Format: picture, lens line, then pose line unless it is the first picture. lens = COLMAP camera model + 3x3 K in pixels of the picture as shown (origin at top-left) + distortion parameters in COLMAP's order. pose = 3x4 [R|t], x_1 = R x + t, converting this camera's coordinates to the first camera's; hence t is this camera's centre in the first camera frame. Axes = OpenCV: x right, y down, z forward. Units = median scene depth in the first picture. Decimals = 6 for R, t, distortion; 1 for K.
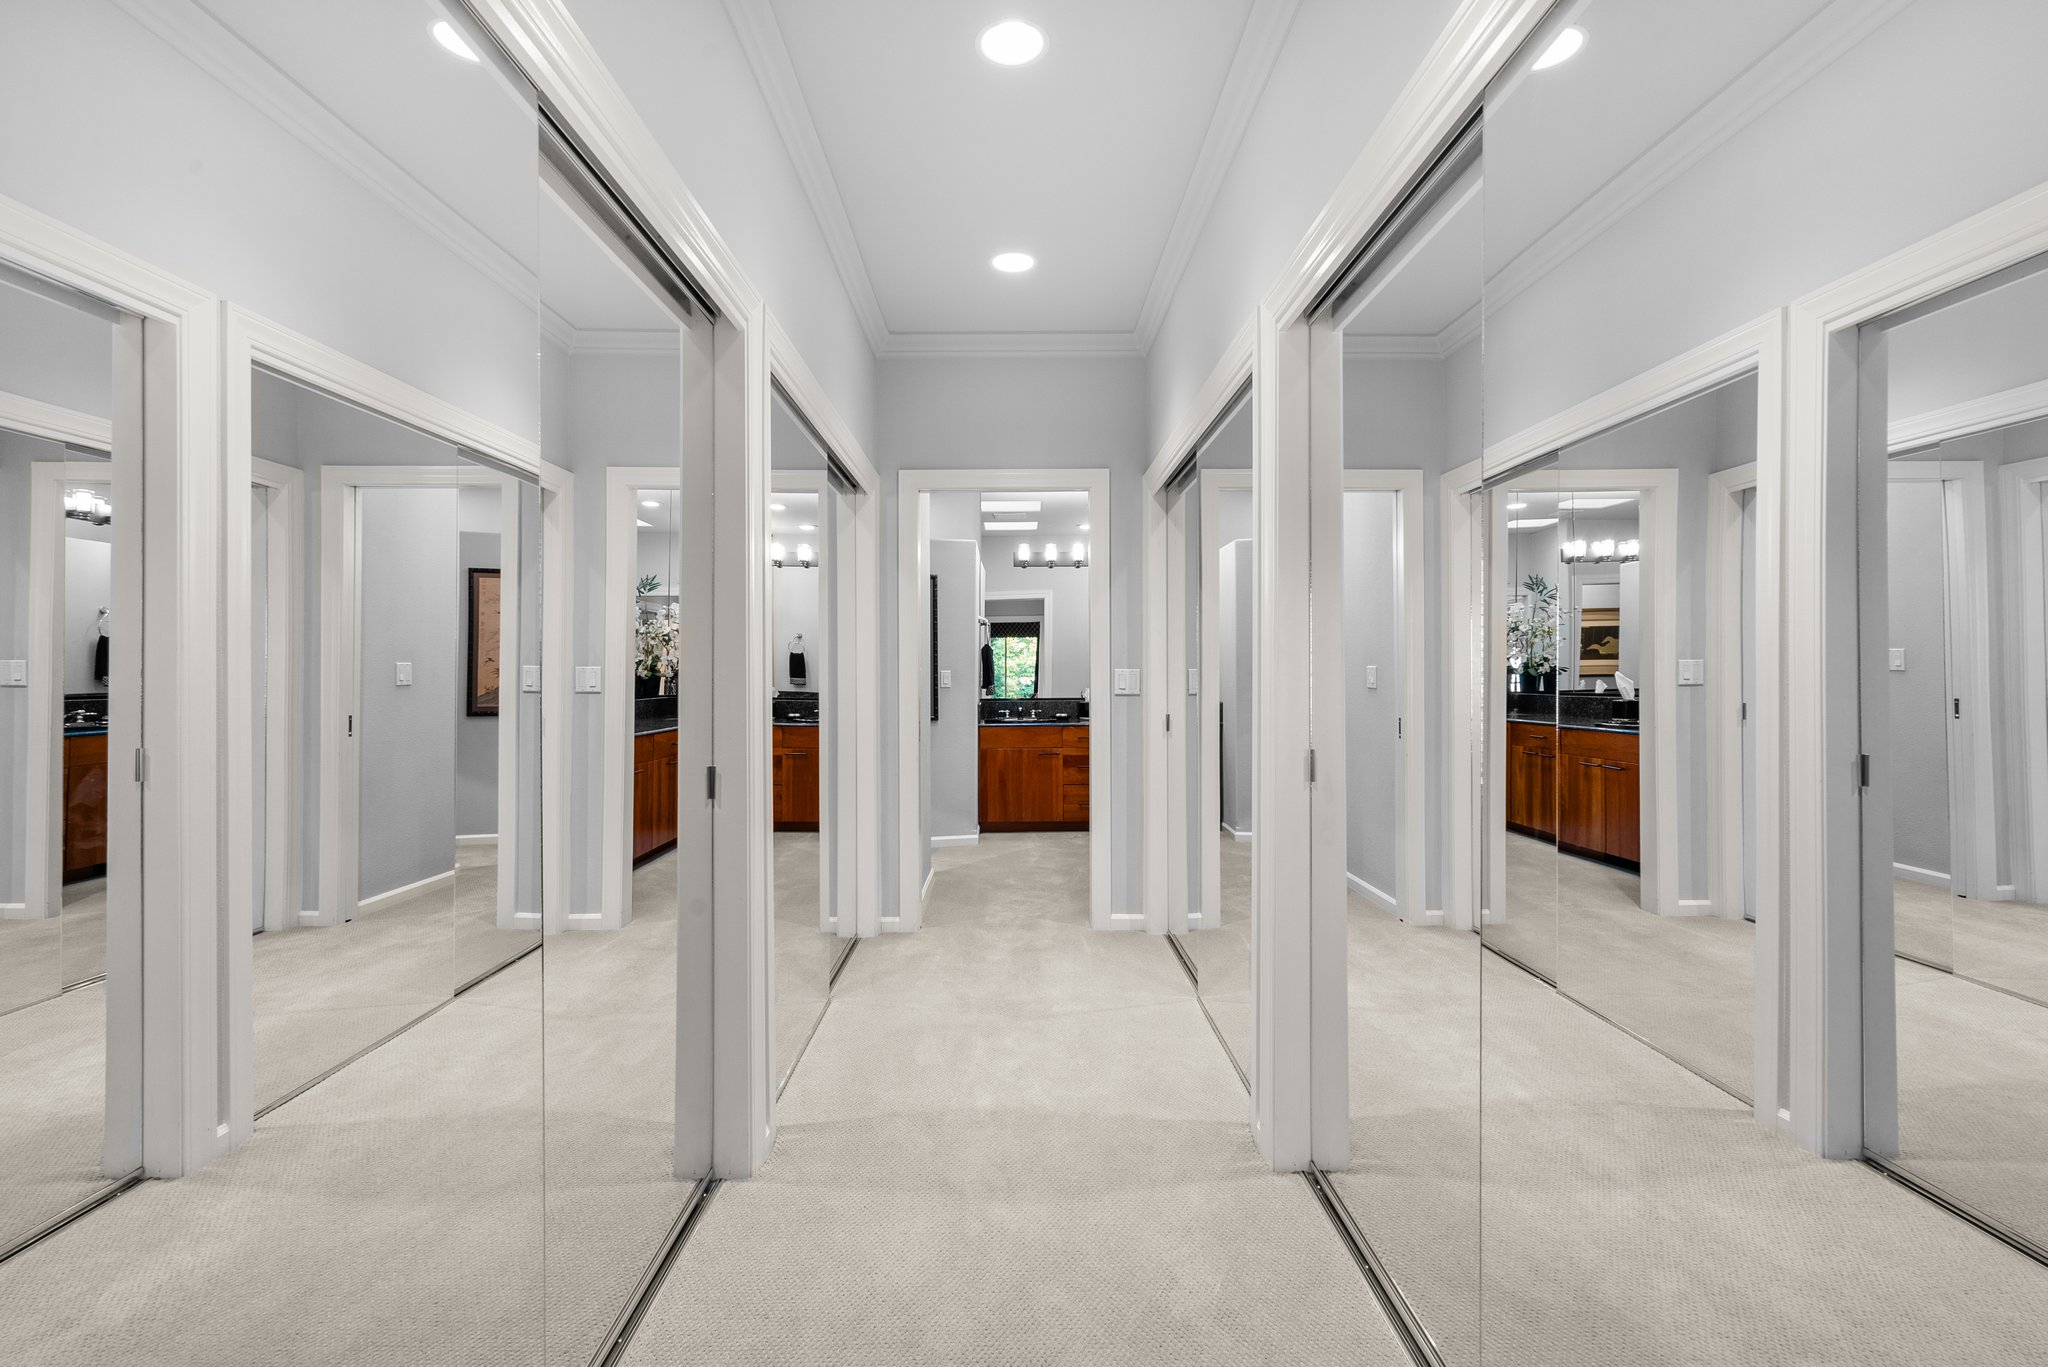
lens RADIAL K [[937.2, 0, 1018.8], [0, 937.2, 672.5], [0, 0, 1]] dist [-0.001423, 0.000608]
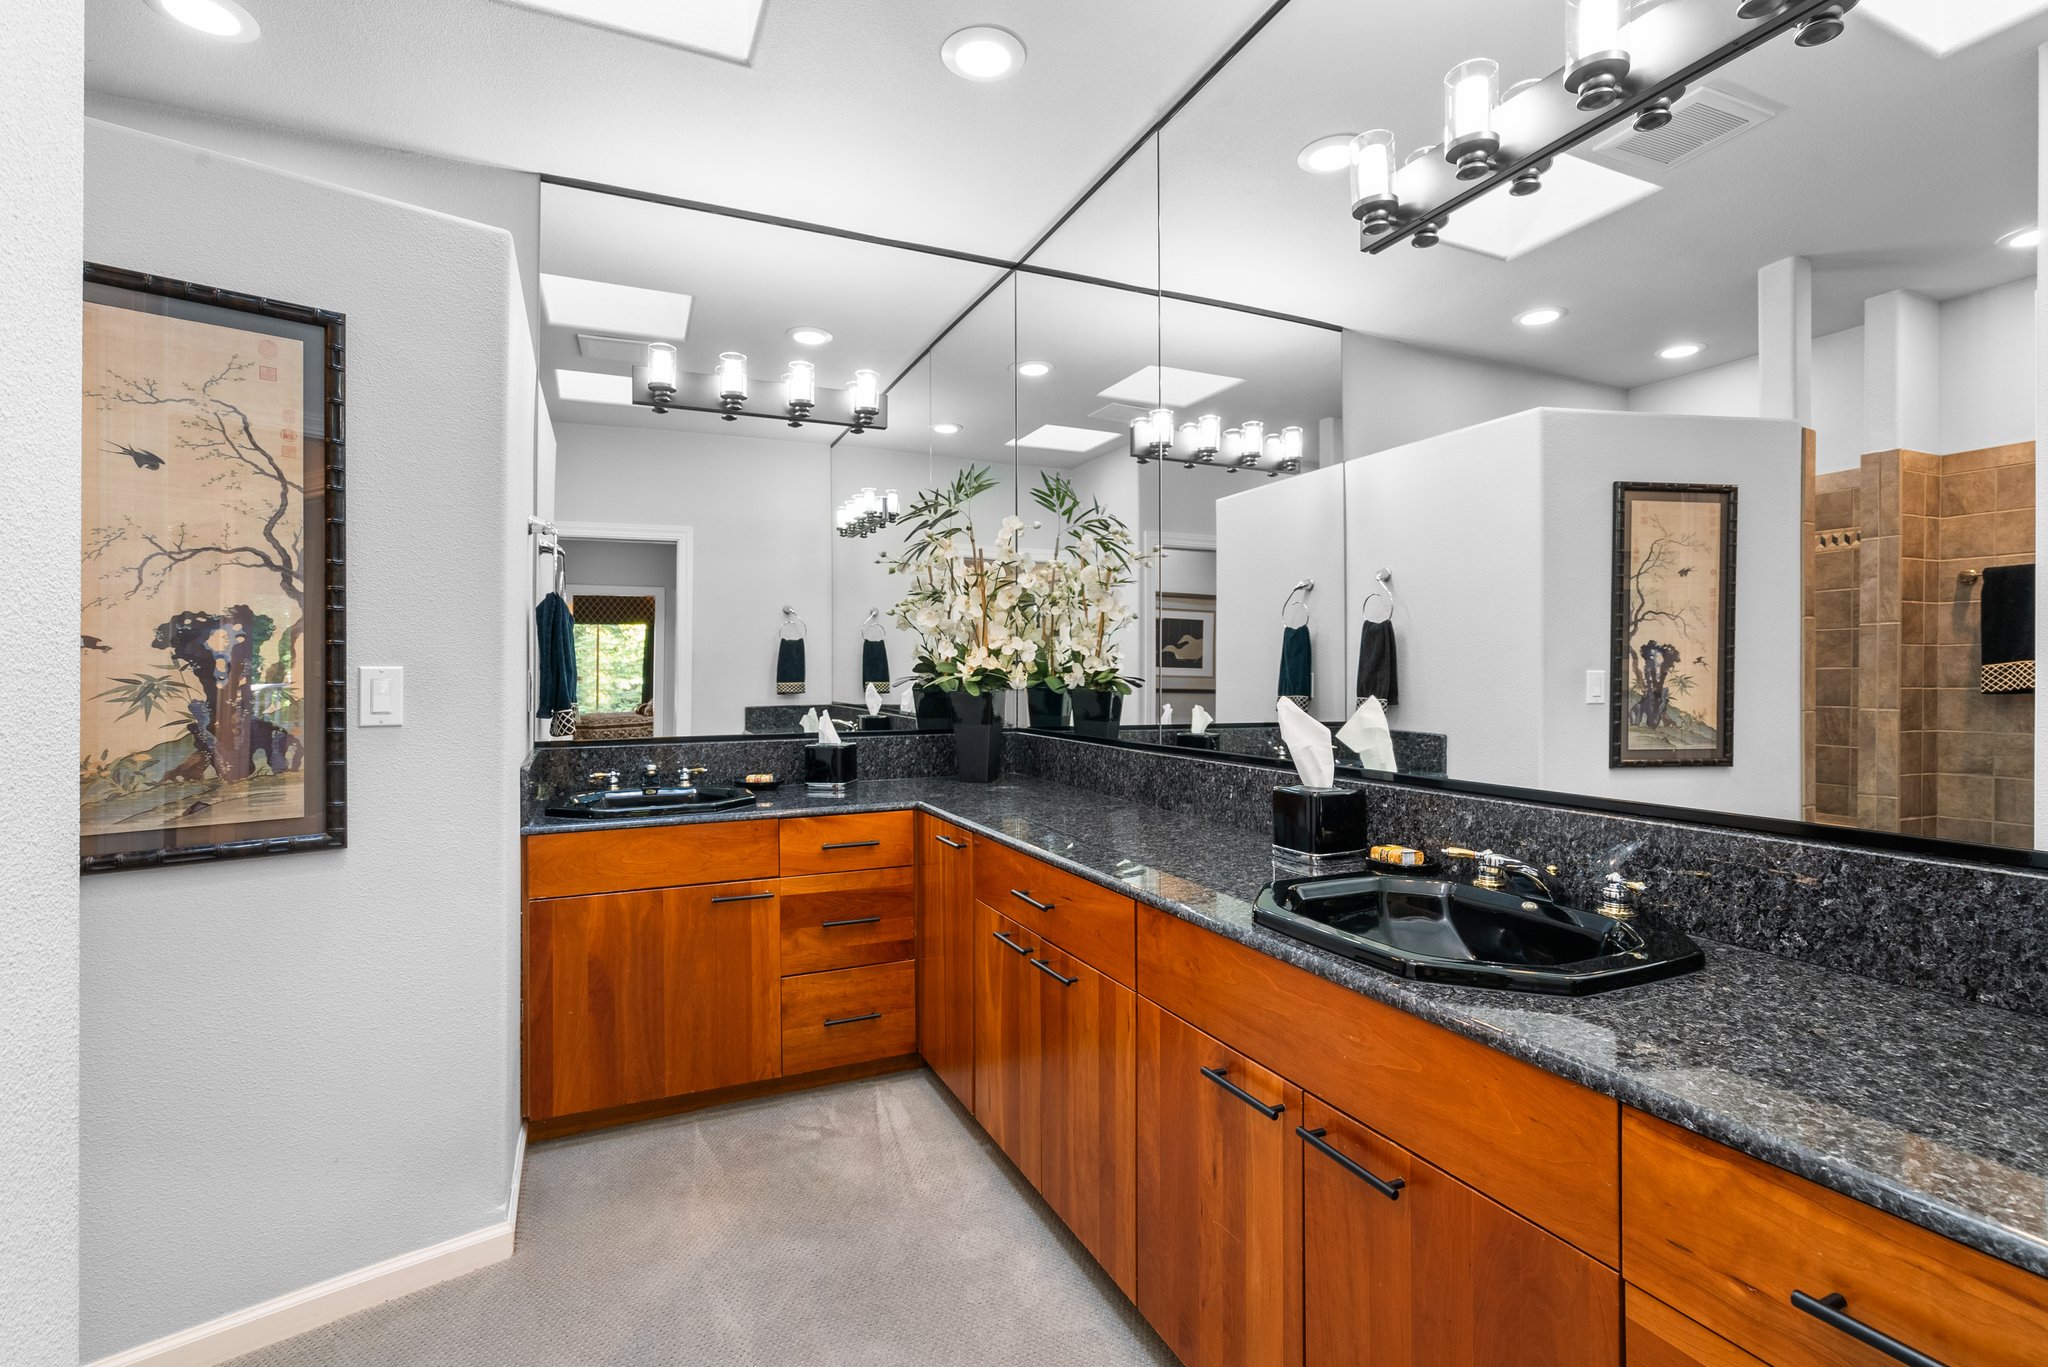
lens RADIAL K [[937.2, 0, 1016.3], [0, 937.2, 670.0], [0, 0, 1]] dist [-0.001423, 0.000608]
pose [[0.918655, 0.001924, 0.395056, -0.012935], [-0.001114, 0.999997, -0.002278, -0.000227], [-0.395059, 0.001653, 0.918654, 0.606551]]
